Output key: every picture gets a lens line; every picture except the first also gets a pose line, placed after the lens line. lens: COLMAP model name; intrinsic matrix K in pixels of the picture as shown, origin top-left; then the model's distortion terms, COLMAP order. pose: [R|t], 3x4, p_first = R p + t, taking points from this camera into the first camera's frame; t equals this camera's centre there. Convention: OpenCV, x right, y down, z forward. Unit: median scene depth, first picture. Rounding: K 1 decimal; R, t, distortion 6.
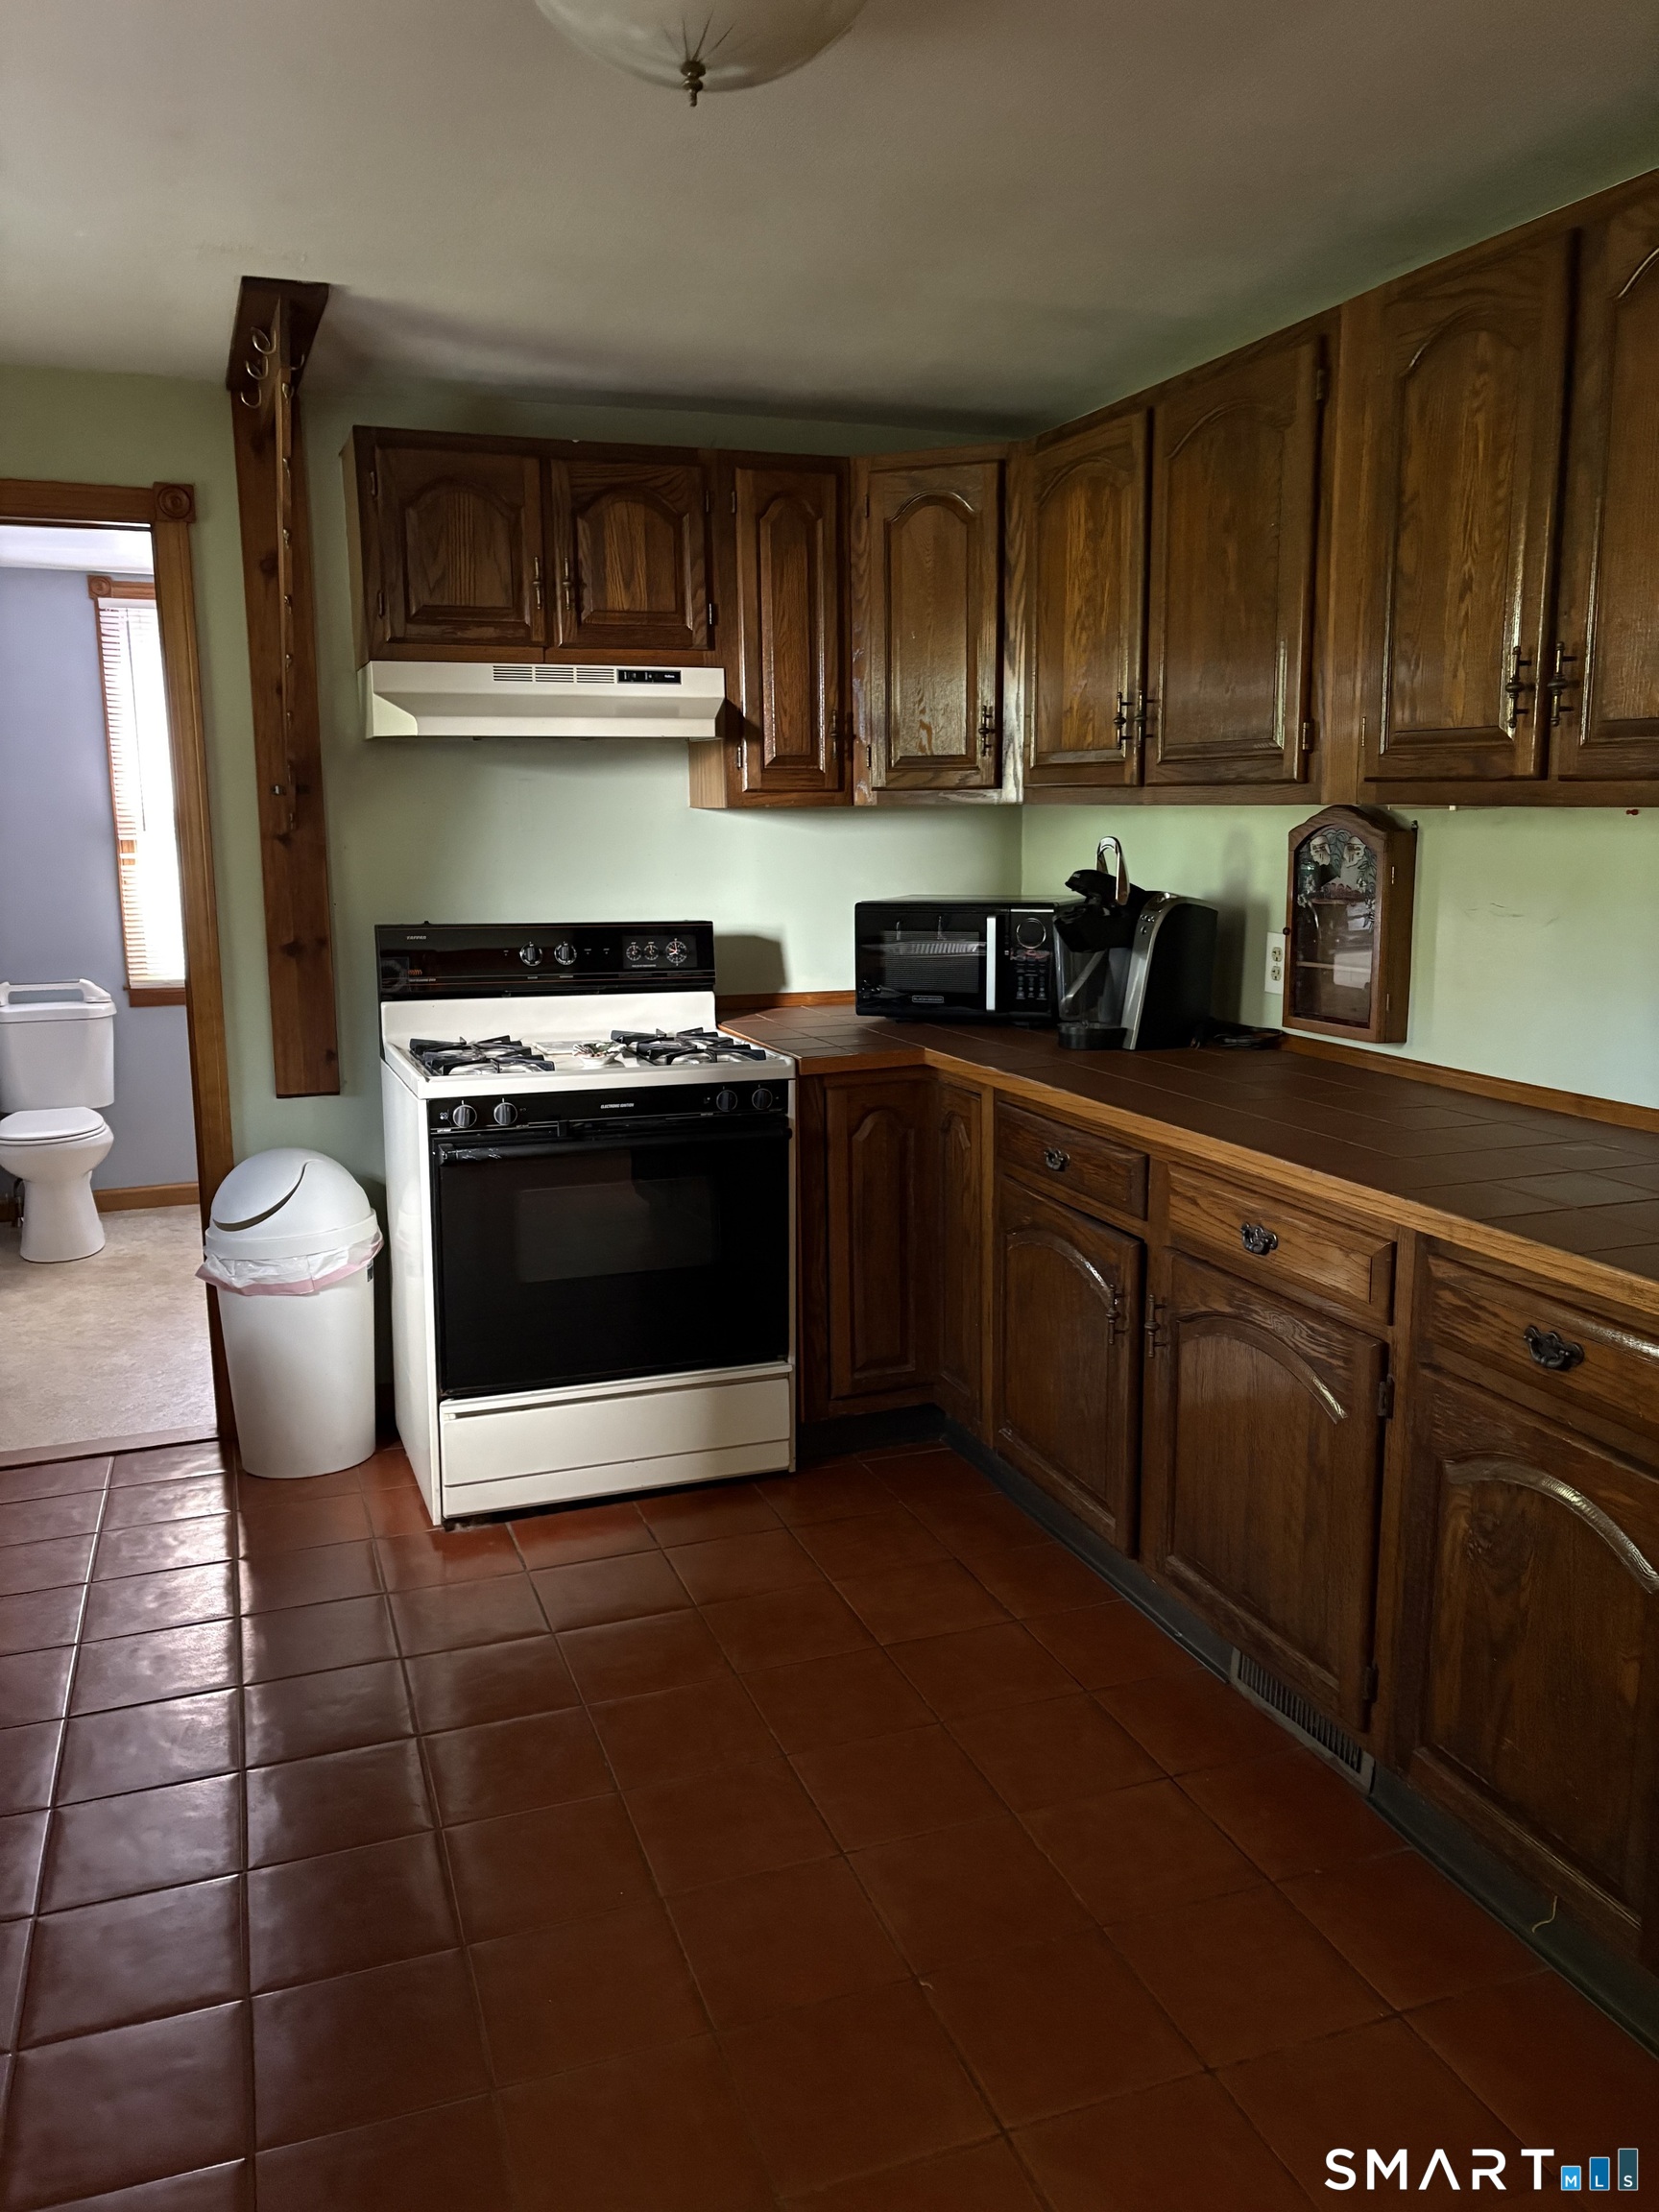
lens RADIAL K [[1667.2, 0, 829.5], [0, 1667.2, 1106.0], [0, 0, 1]] dist [0.065002, -0.068061]
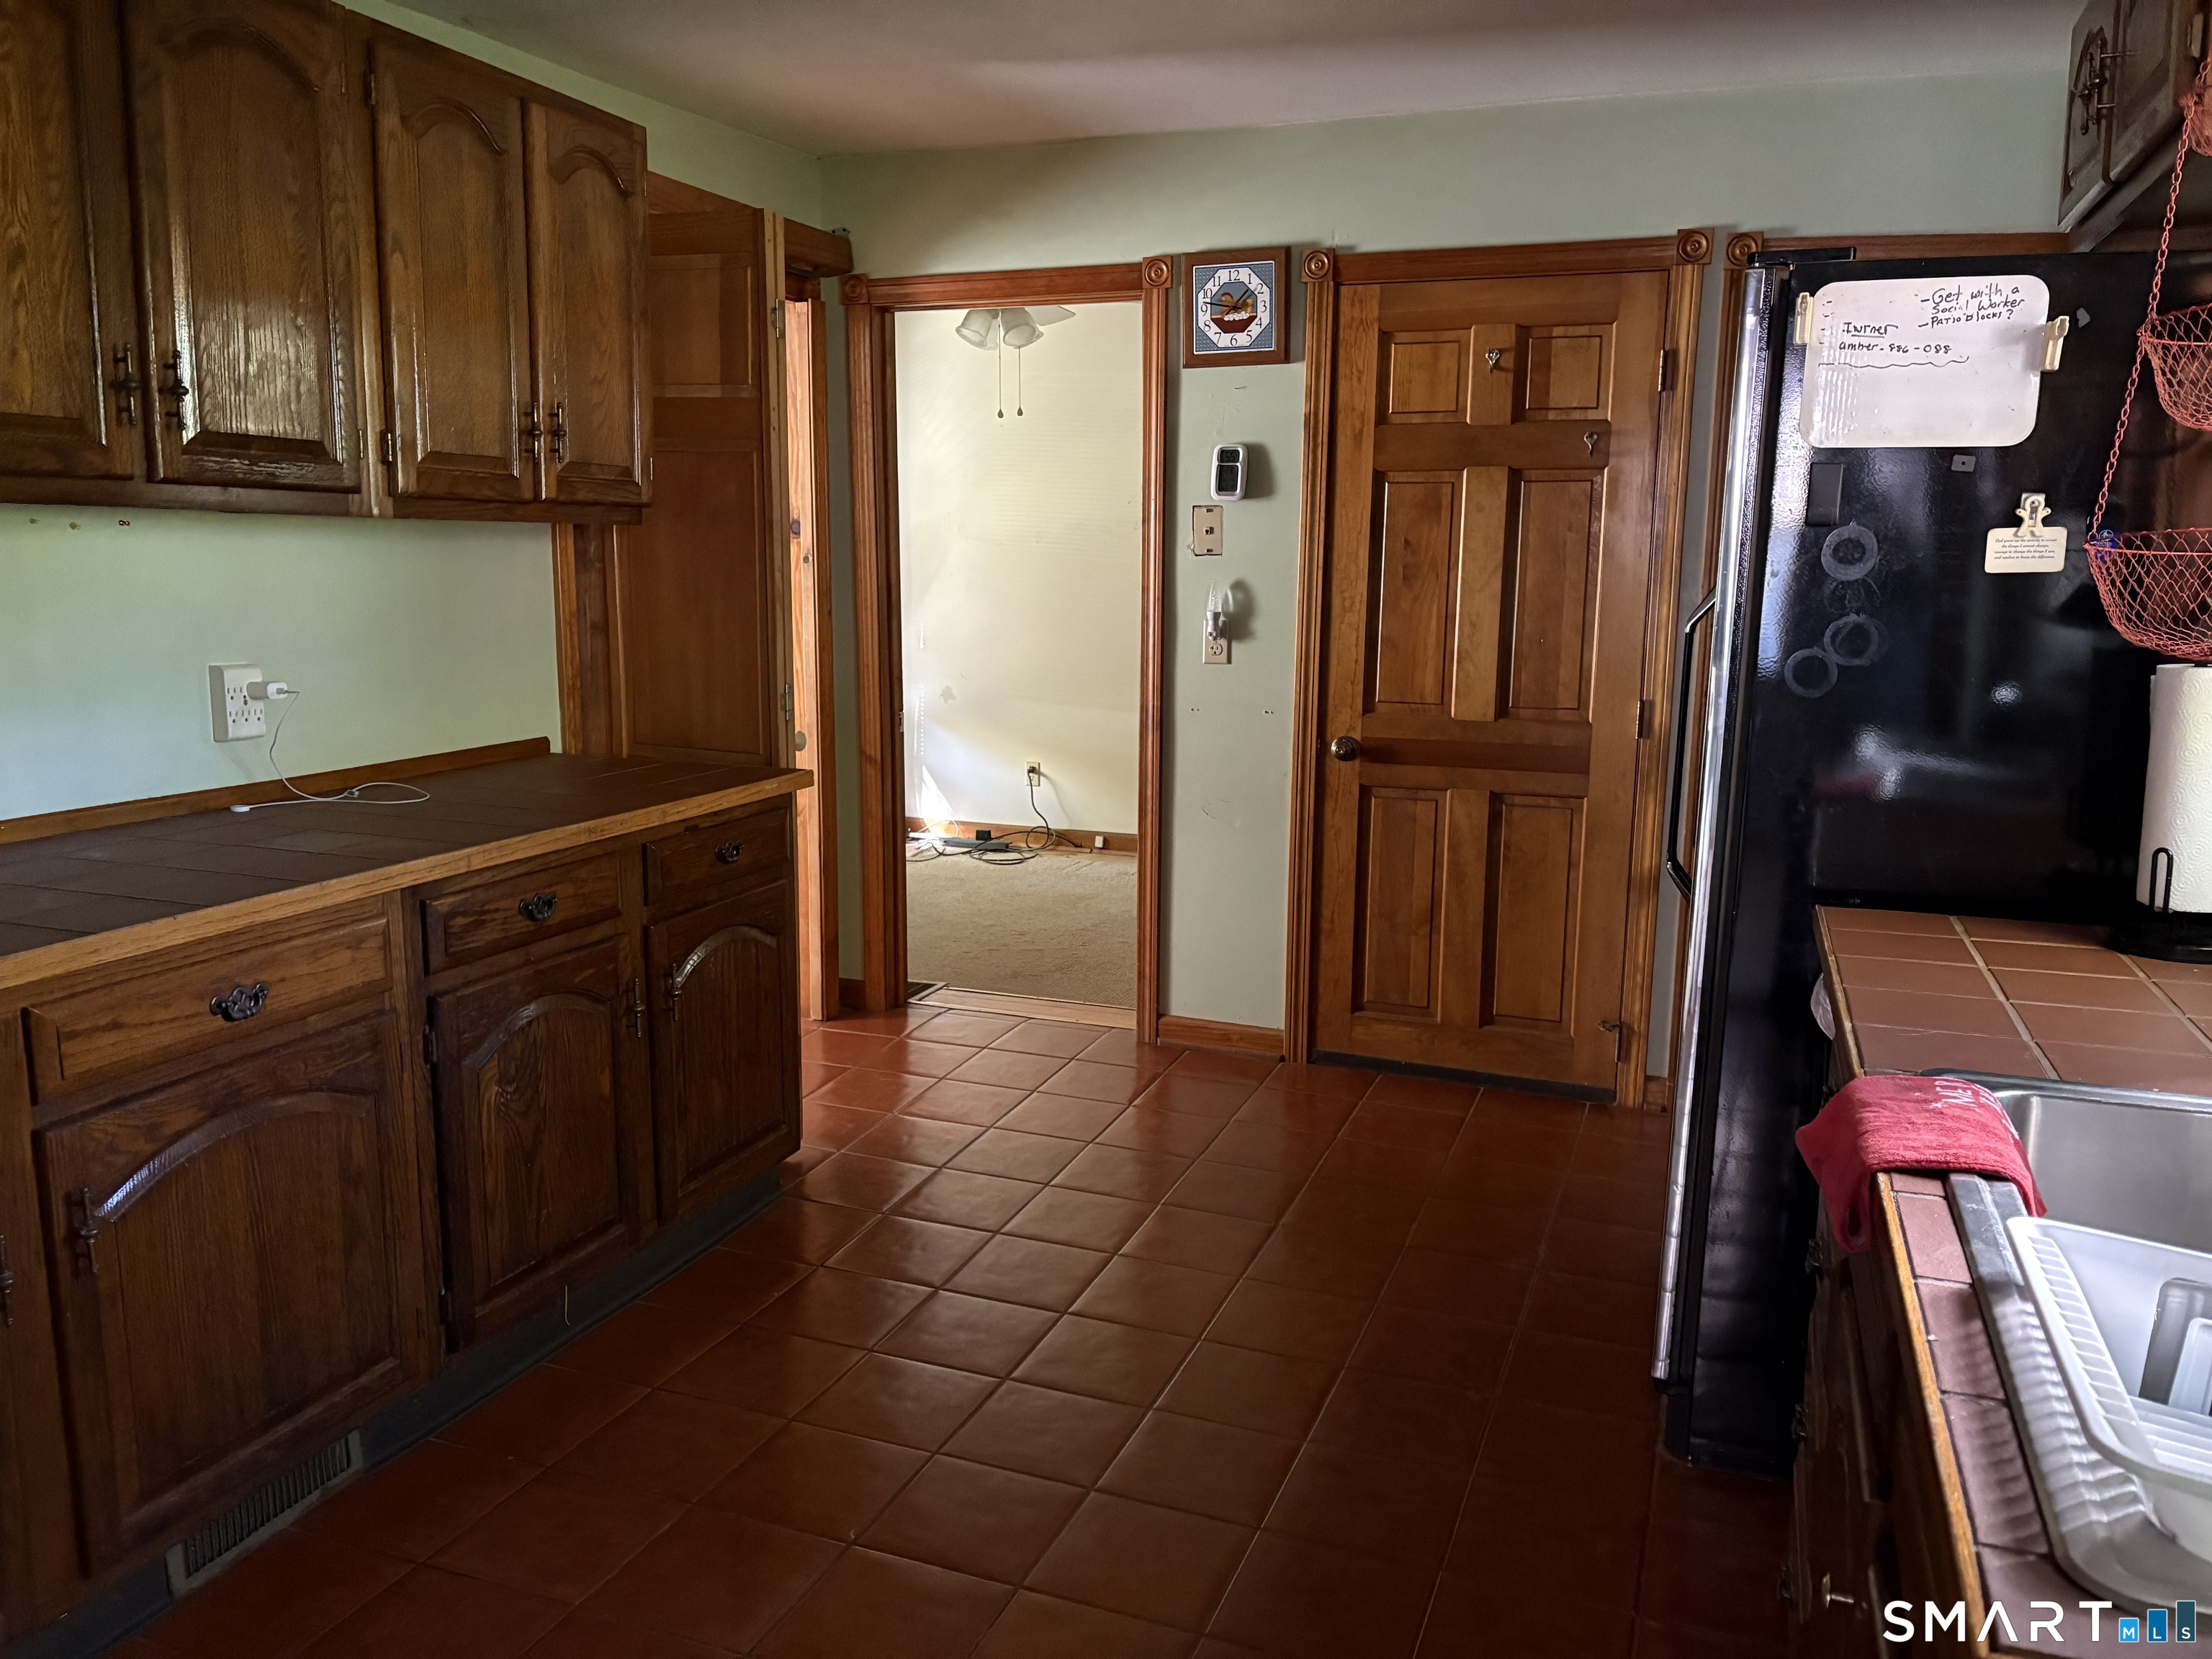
lens RADIAL K [[1667.2, 0, 1106.0], [0, 1667.2, 829.5], [0, 0, 1]] dist [0.065002, -0.068061]
pose [[-0.748941, -0.113541, 0.652836, -0.395975], [0.114441, 0.948244, 0.296205, -0.132032], [-0.652679, 0.296551, -0.697185, 0.799498]]
